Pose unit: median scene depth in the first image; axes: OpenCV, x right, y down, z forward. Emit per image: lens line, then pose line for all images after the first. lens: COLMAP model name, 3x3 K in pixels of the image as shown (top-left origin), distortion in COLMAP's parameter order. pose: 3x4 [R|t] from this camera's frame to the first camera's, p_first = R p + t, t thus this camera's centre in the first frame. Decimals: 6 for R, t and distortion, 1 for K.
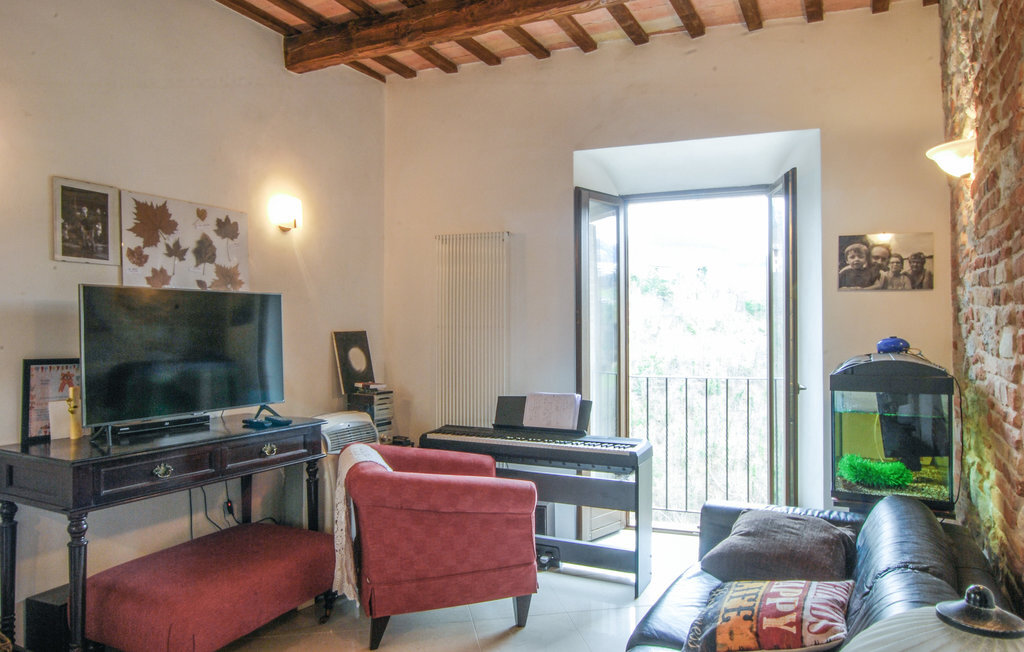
lens RADIAL K [[667.9, 0, 513.6], [0, 667.9, 325.9], [0, 0, 1]] dist [-0.012395, 0.016331]
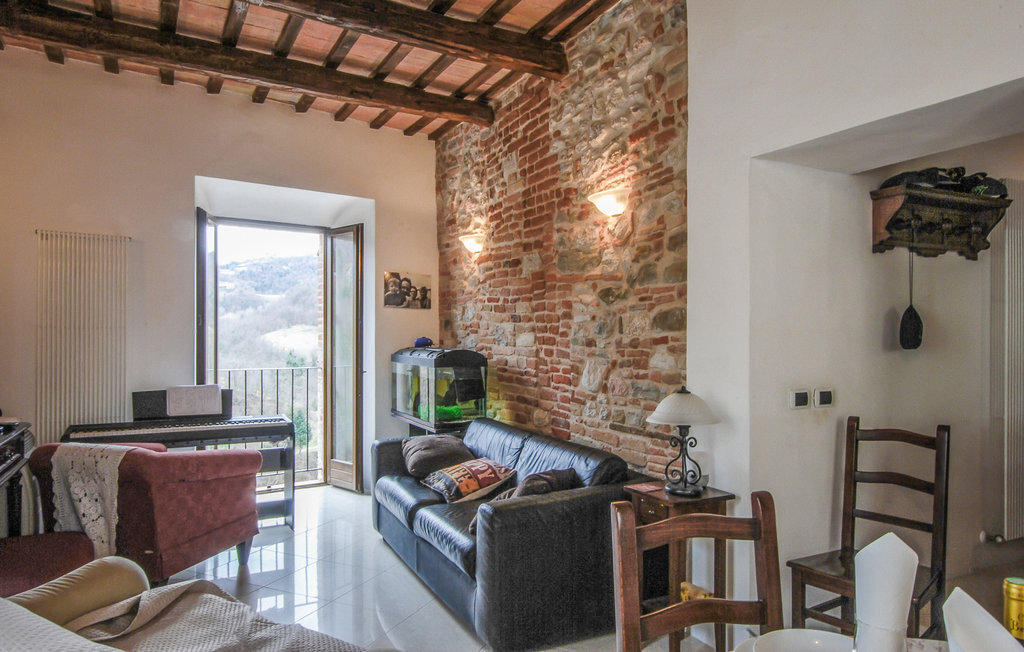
lens RADIAL K [[667.9, 0, 513.2], [0, 667.9, 331.1], [0, 0, 1]] dist [-0.012395, 0.016331]
pose [[0.551768, 0.008962, 0.833949, -0.643107], [-0.012993, 0.999913, -0.002148, 0.001892], [-0.833896, -0.009650, 0.551837, -0.105006]]
